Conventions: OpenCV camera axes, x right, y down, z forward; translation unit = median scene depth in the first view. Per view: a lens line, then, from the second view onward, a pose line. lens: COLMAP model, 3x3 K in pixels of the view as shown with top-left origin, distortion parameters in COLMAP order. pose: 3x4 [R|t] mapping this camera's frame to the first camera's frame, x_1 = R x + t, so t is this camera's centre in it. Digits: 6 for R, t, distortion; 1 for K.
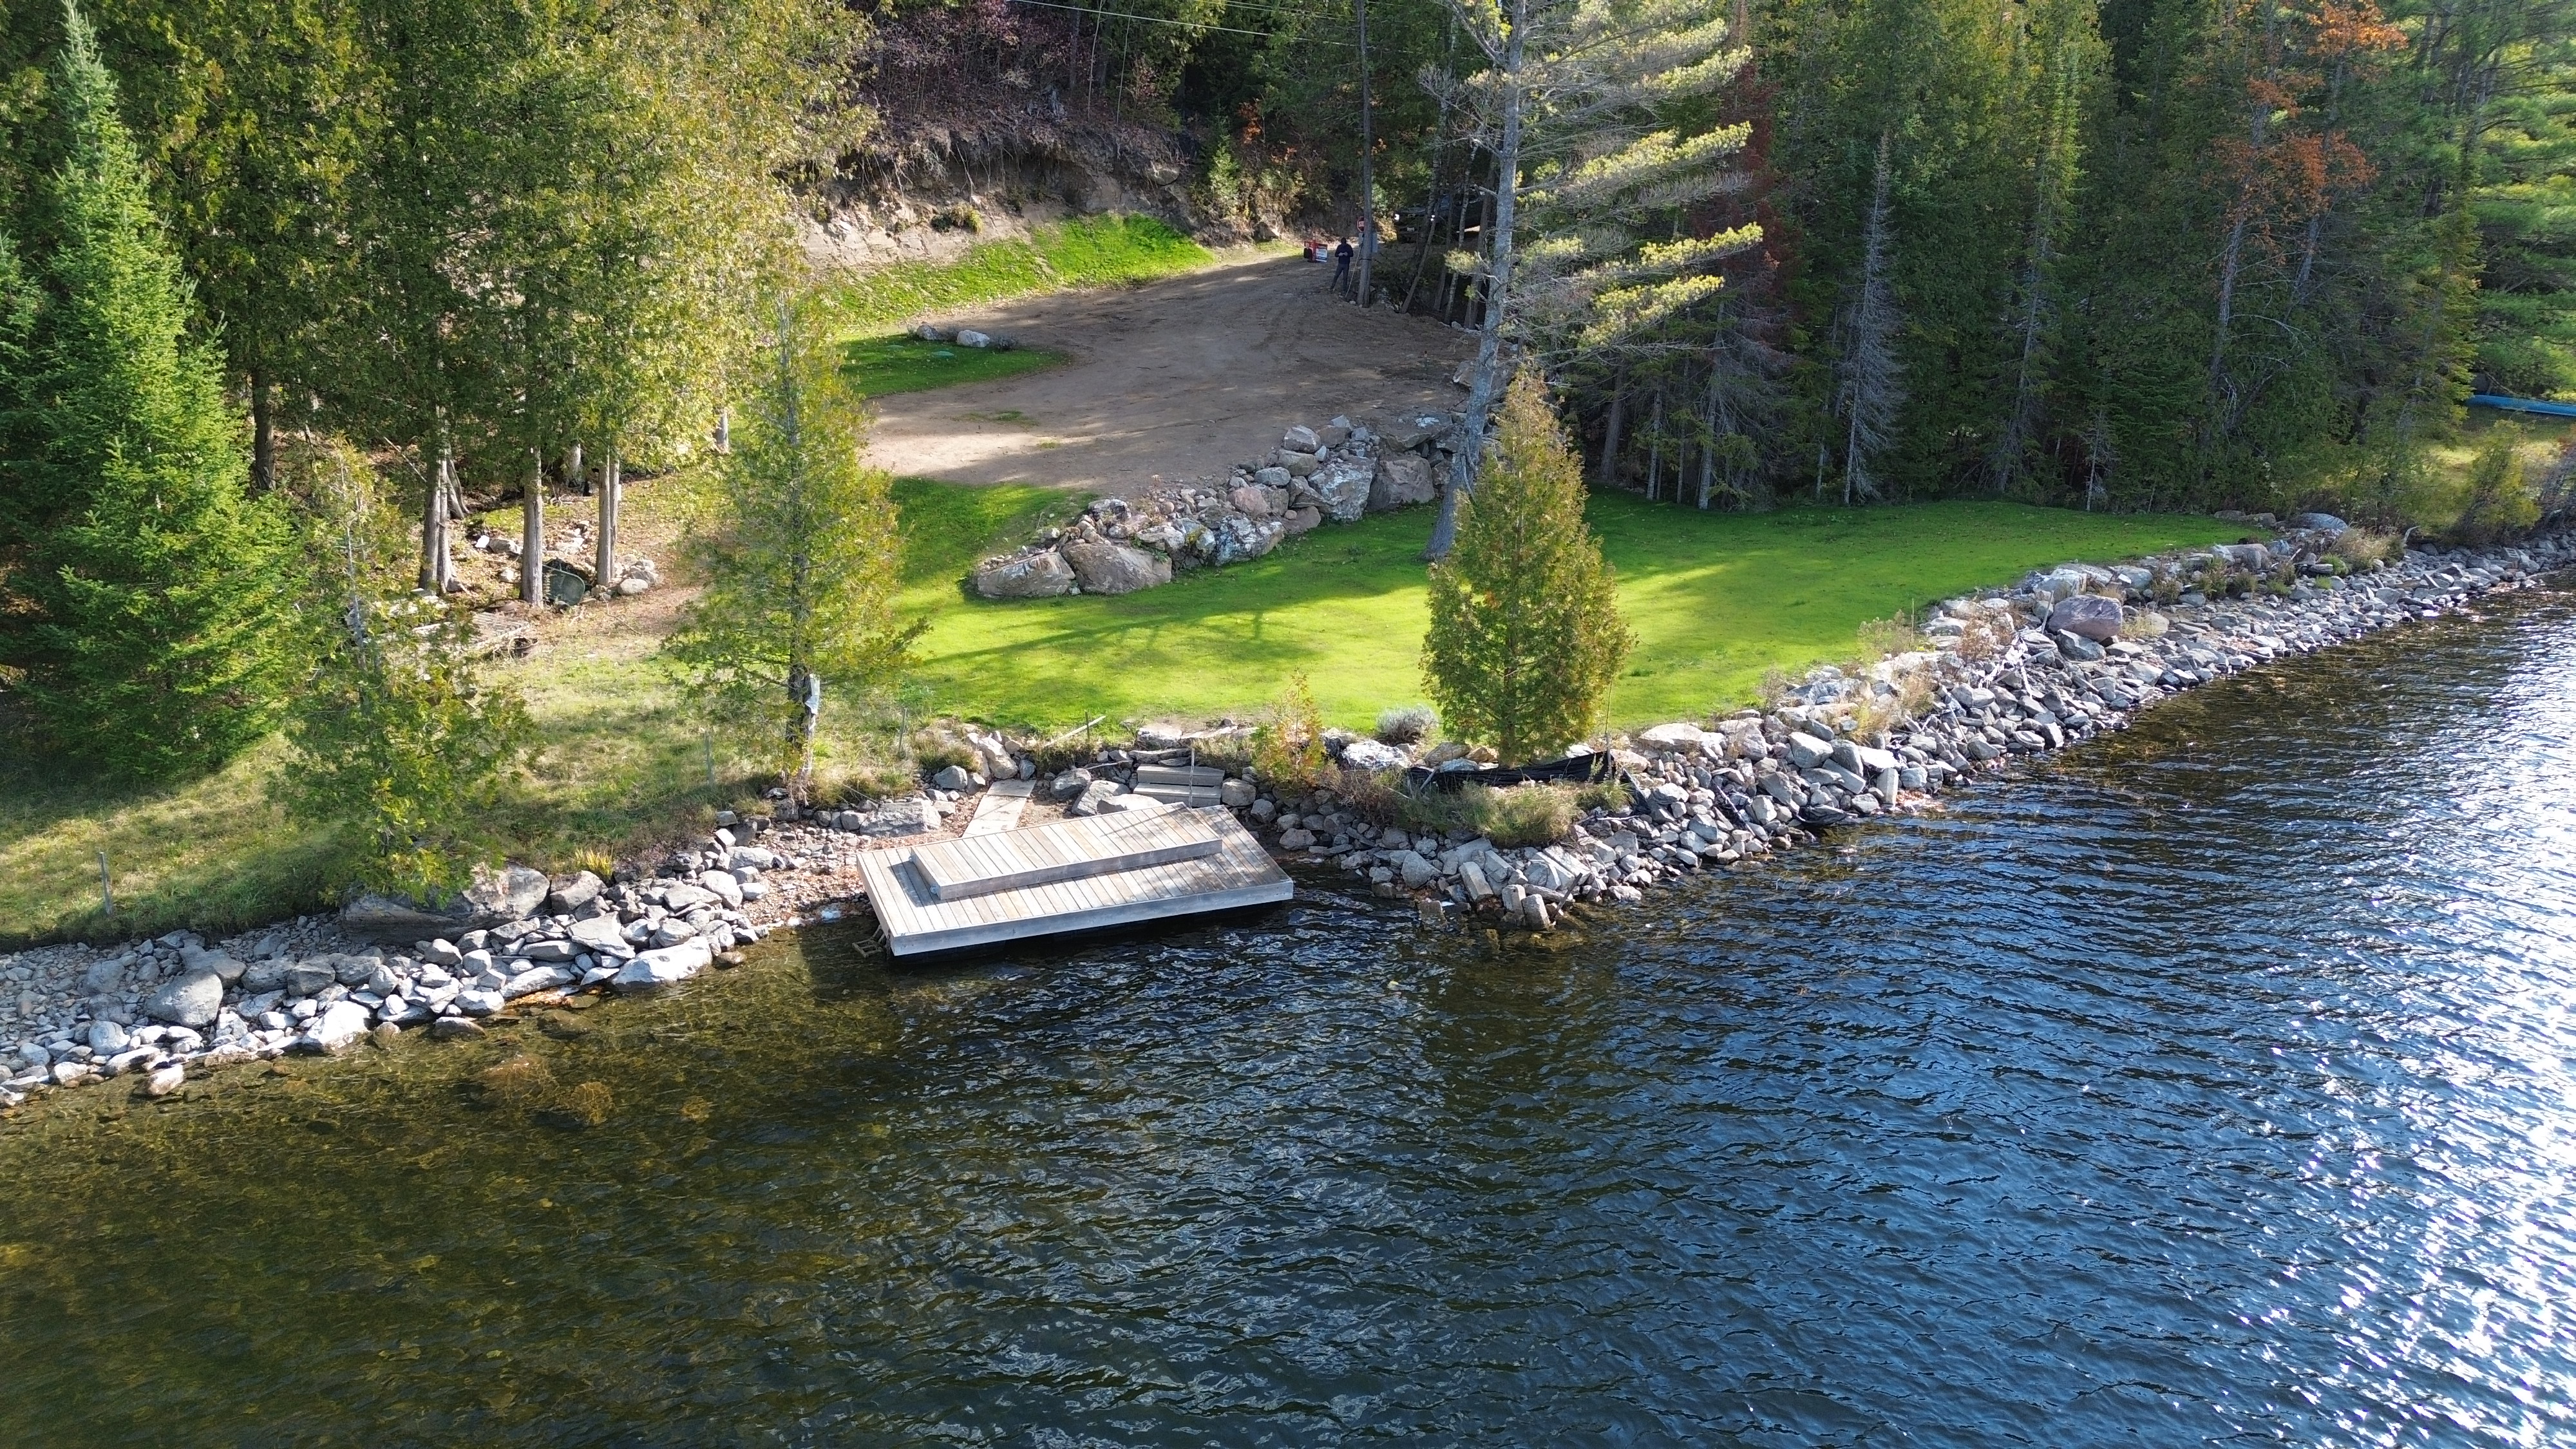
lens RADIAL K [[1803.6, 0, 1298.7], [0, 1803.6, 726.3], [0, 0, 1]] dist [0.156345, -0.409445]
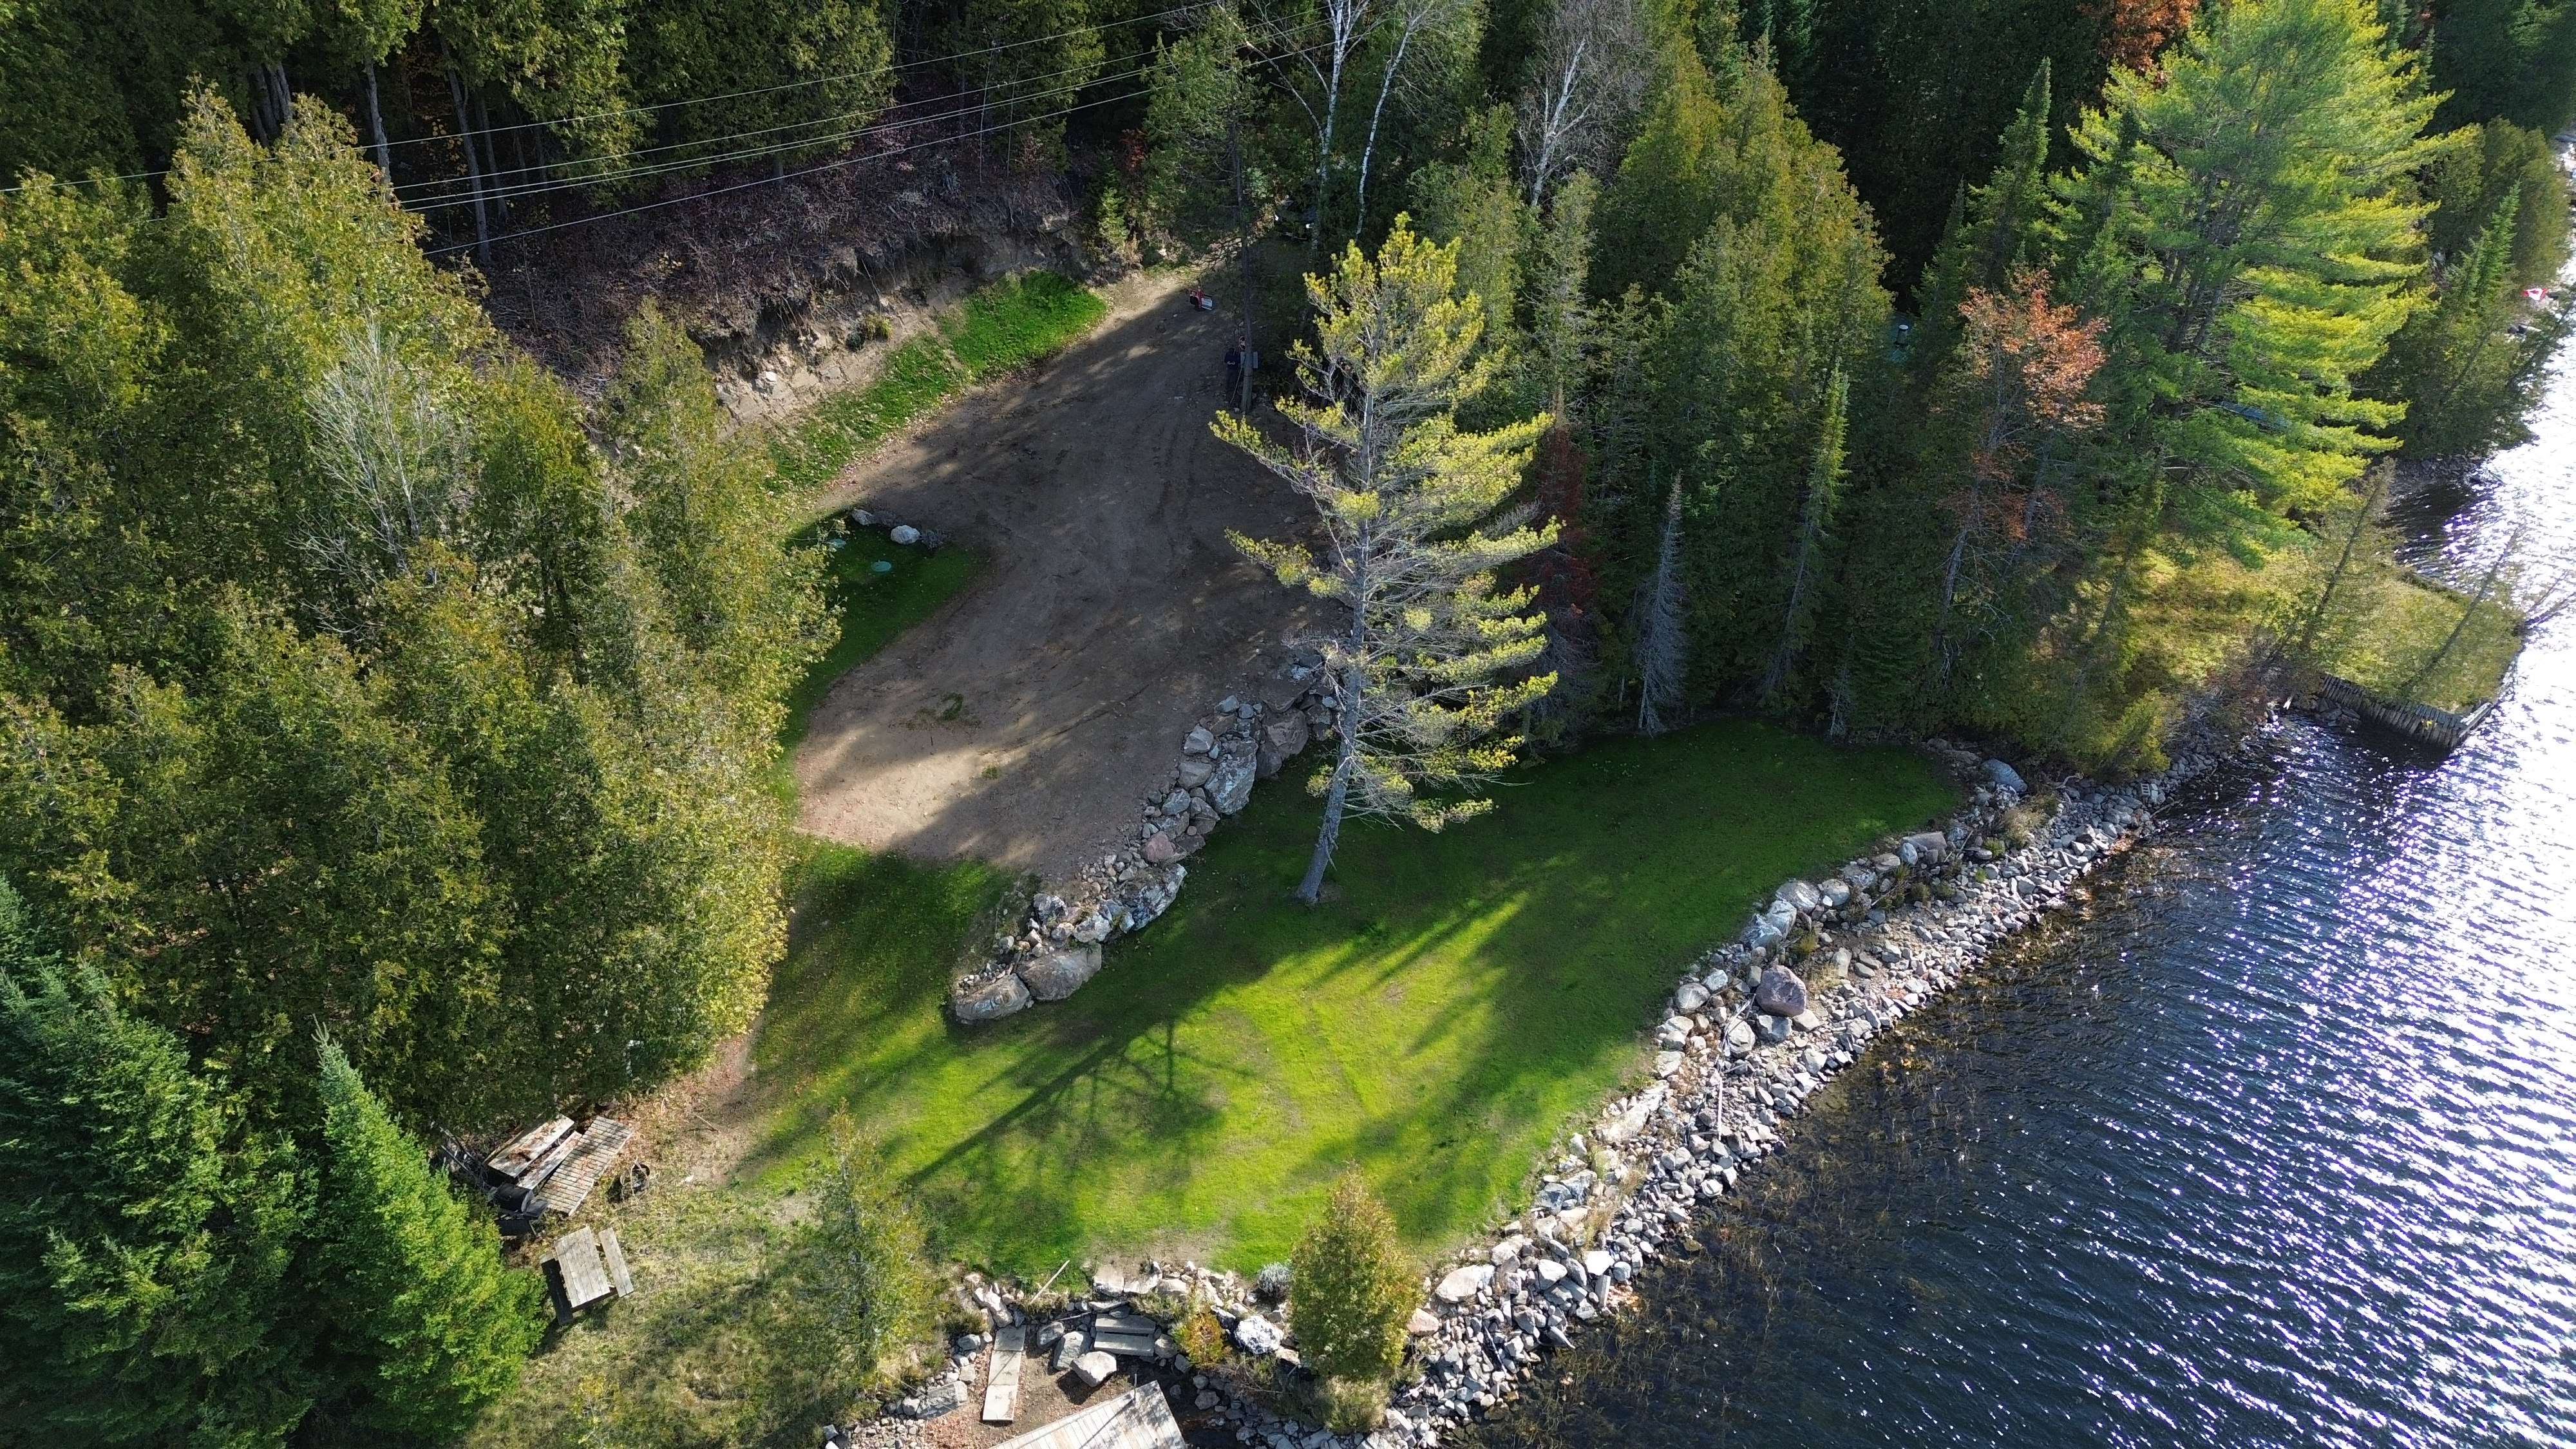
lens RADIAL K [[1802.4, 0, 1292.8], [0, 1802.4, 722.6], [0, 0, 1]] dist [0.075616, -0.071242]
pose [[0.998507, -0.029909, 0.045699, 0.011223], [0.013244, 0.944349, 0.328678, -0.580235], [-0.052986, -0.327583, 0.943336, -0.150836]]
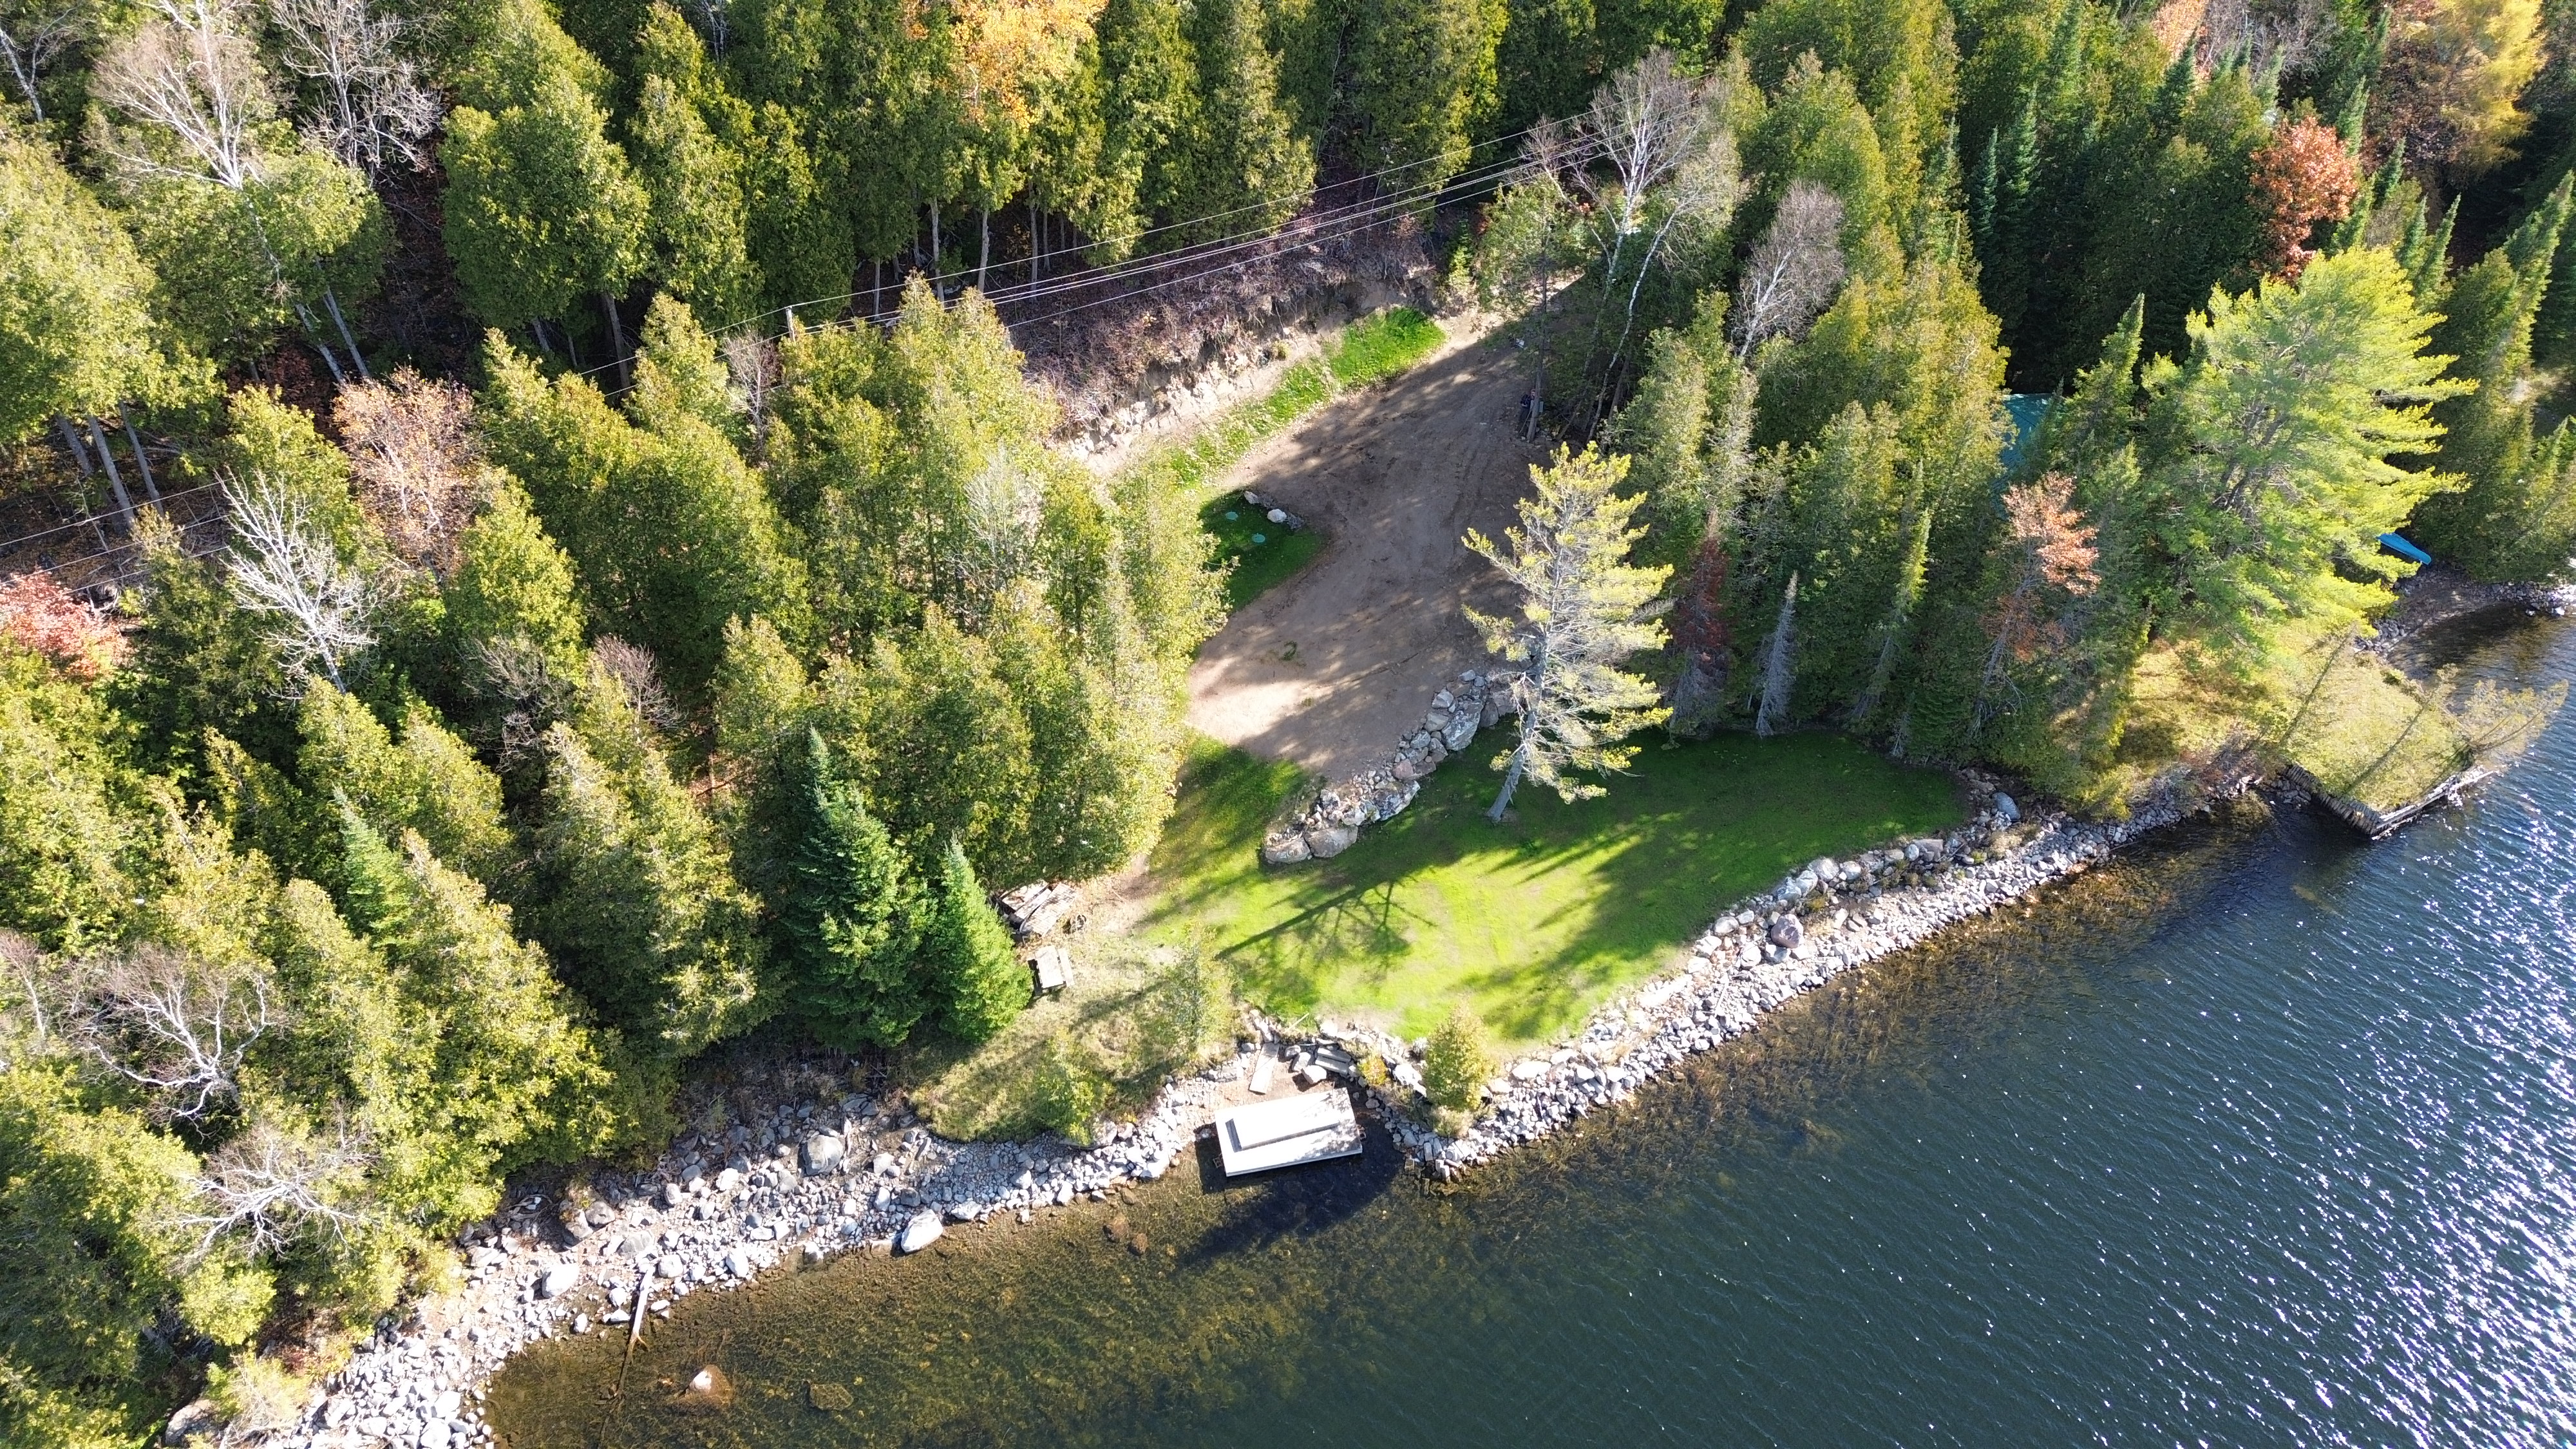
lens RADIAL K [[1803.6, 0, 1298.7], [0, 1803.6, 726.3], [0, 0, 1]] dist [0.156345, -0.409445]
pose [[0.983310, 0.123946, -0.133190, 0.108641], [-0.048868, 0.885079, 0.462868, -1.004233], [0.175254, -0.448634, 0.876364, -0.678108]]
